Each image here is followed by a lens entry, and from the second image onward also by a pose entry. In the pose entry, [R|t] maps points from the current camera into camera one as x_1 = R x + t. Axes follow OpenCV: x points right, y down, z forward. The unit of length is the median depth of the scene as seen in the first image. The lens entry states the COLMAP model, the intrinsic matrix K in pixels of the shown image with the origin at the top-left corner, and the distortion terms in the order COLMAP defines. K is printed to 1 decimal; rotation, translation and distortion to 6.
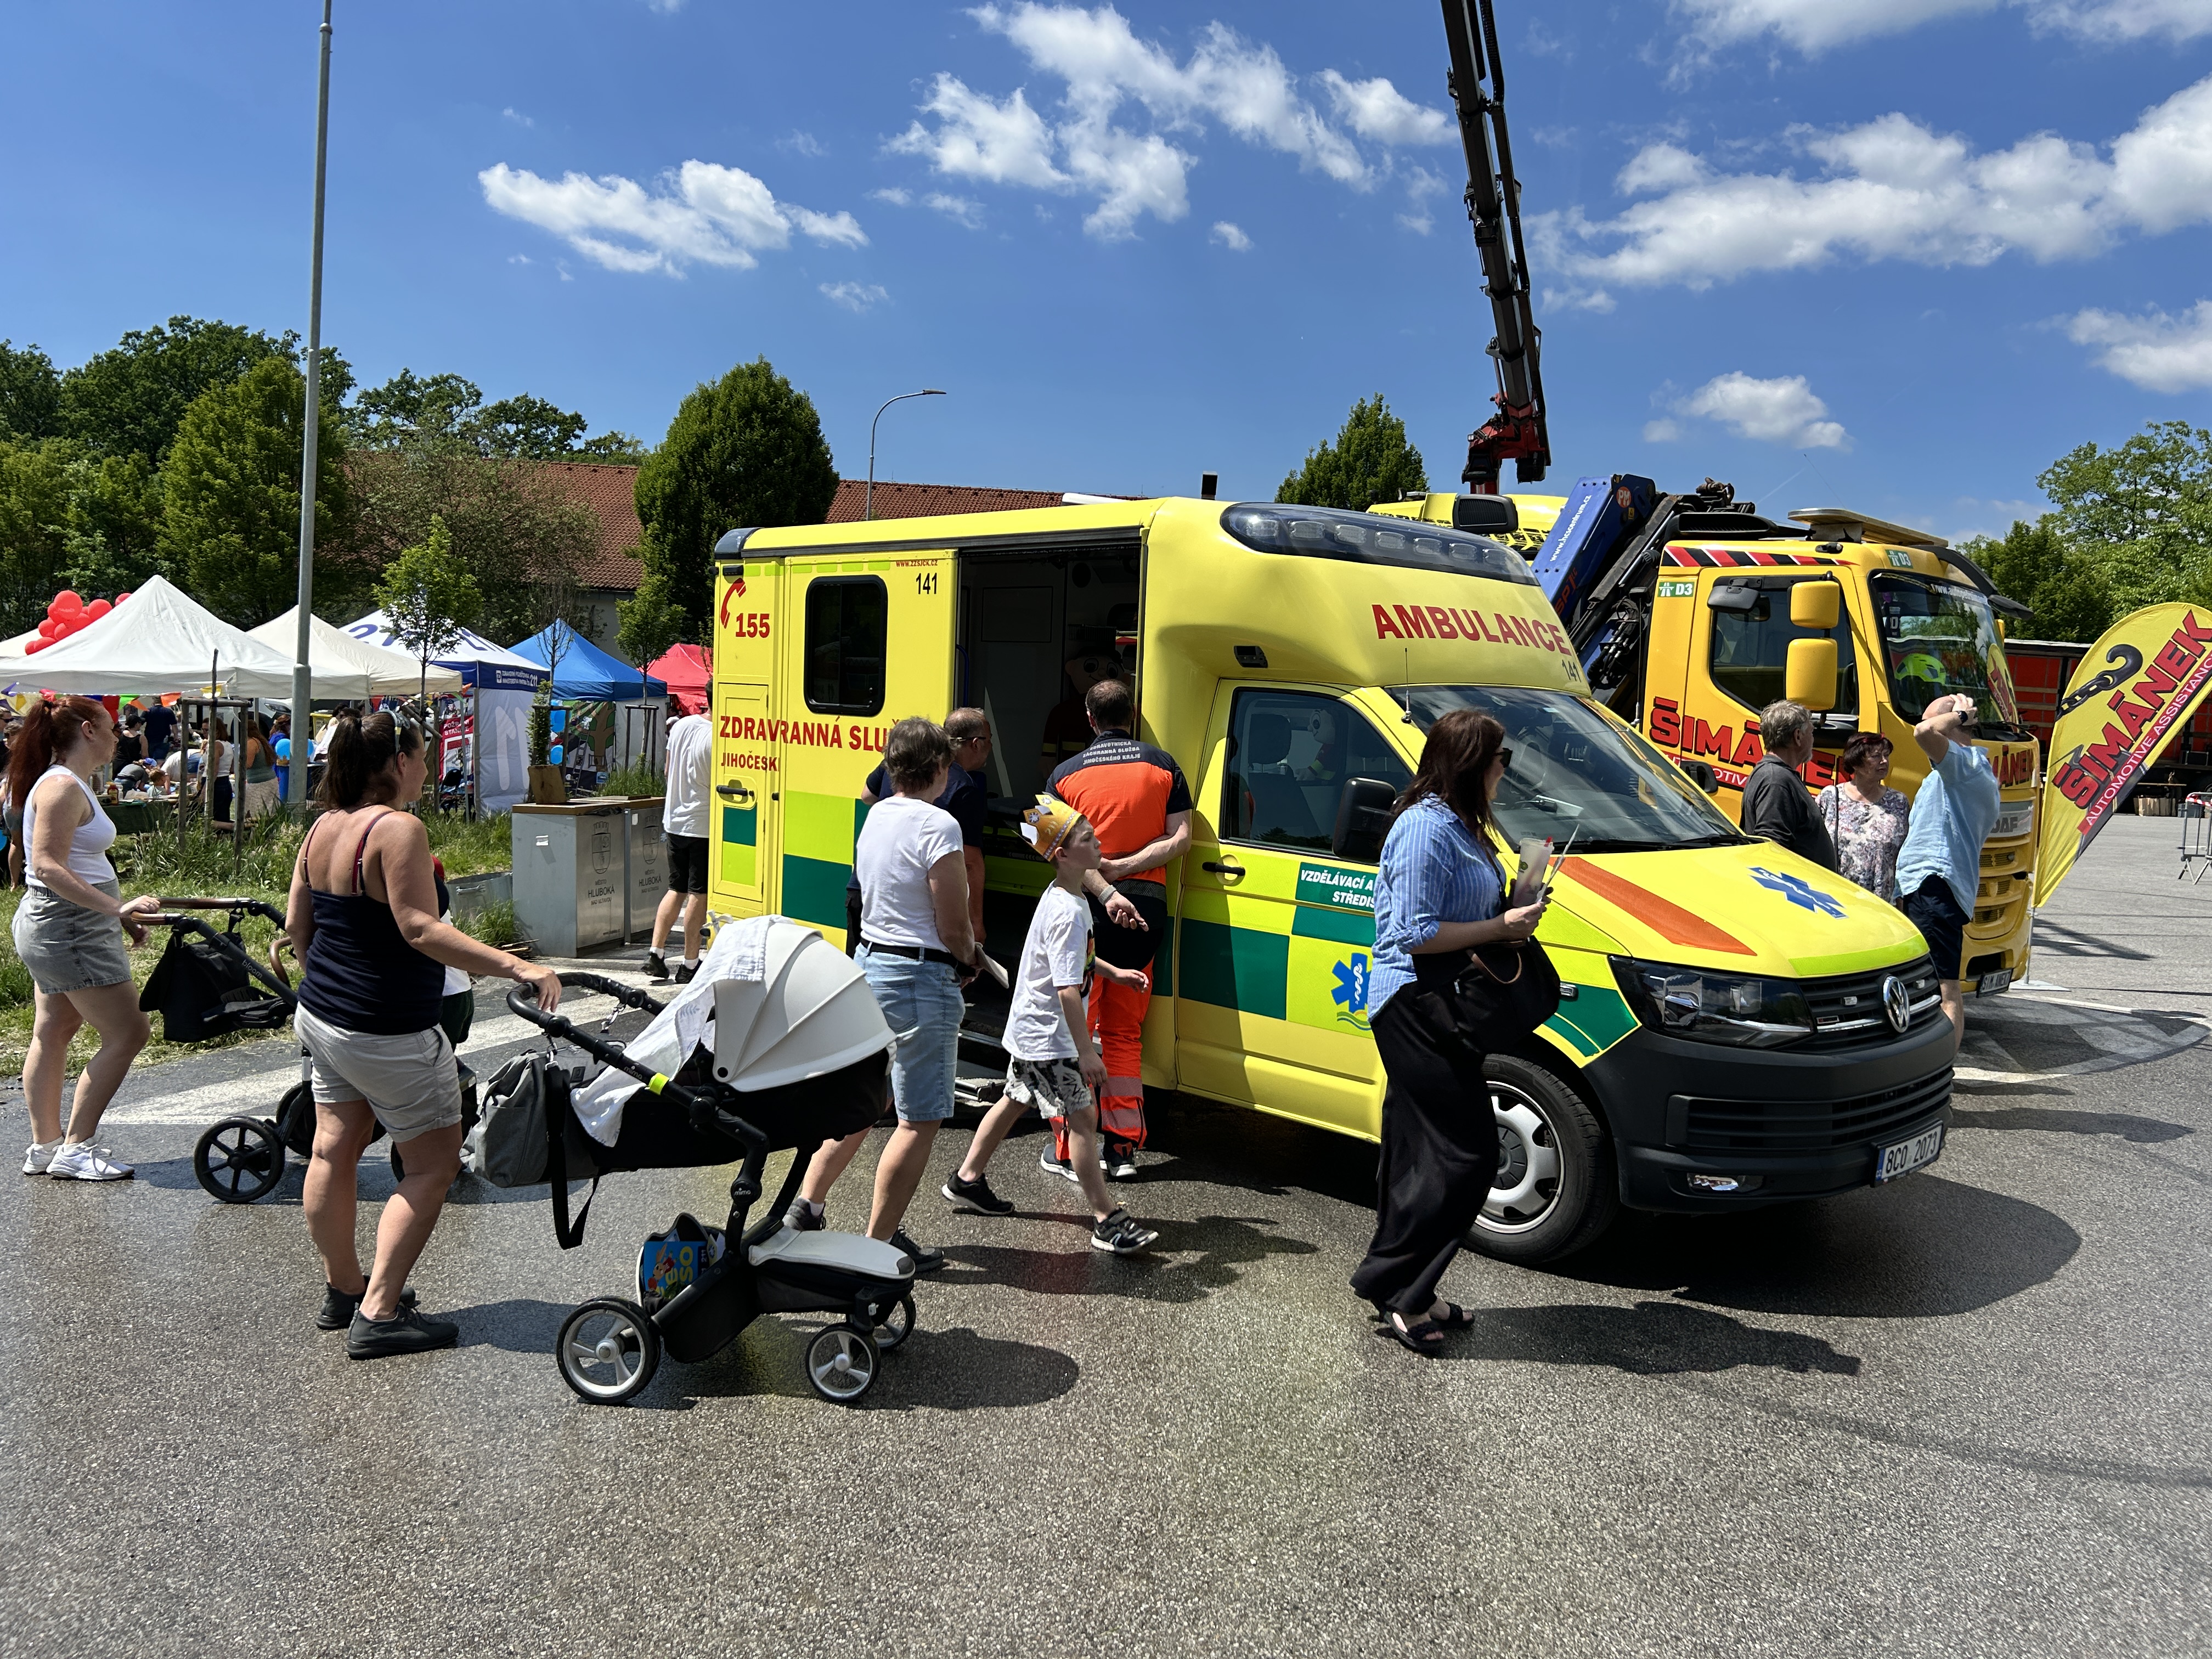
lens RADIAL K [[1652.6, 0, 1102.5], [0, 1652.6, 812.6], [0, 0, 1]] dist [0.012496, 0.002800]
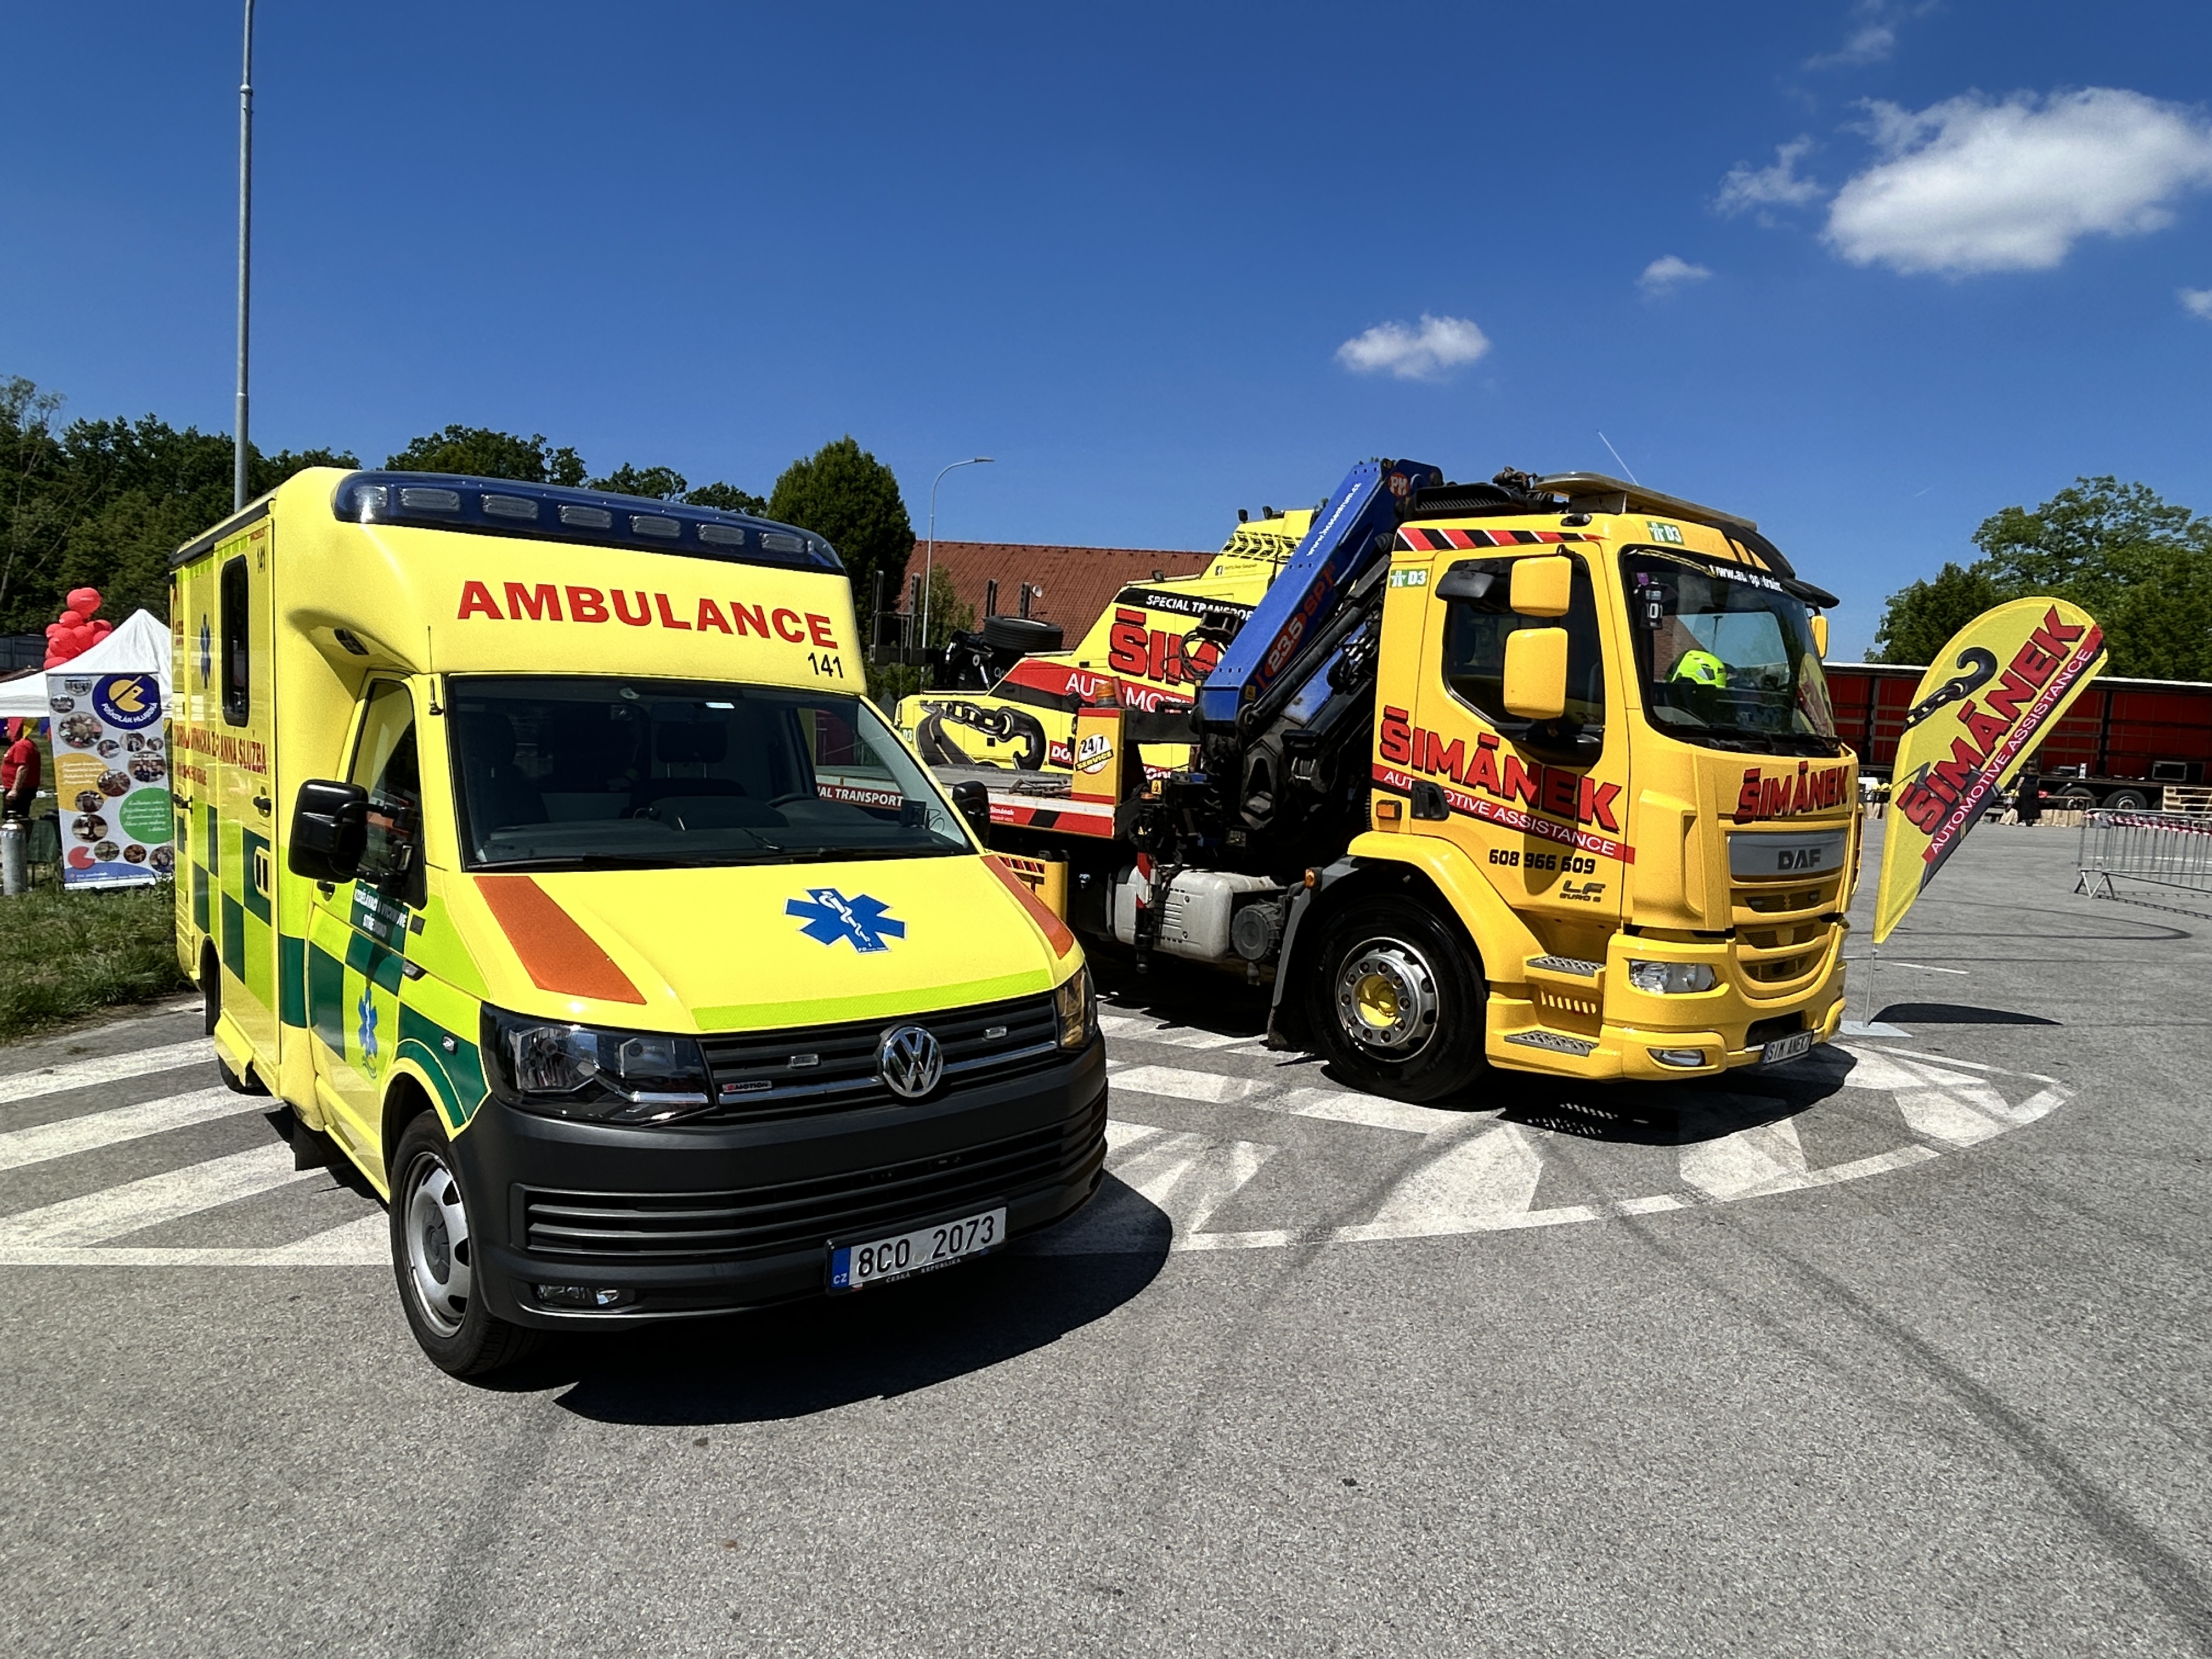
lens RADIAL K [[1306.6, 0, 1106.7], [0, 1306.6, 849.5], [0, 0, 1]] dist [0.001758, -0.000507]
pose [[0.996967, 0.005649, -0.077614, 0.215768], [-0.003624, 0.999650, 0.026200, -0.011531], [0.077735, -0.025839, 0.996639, 0.280442]]
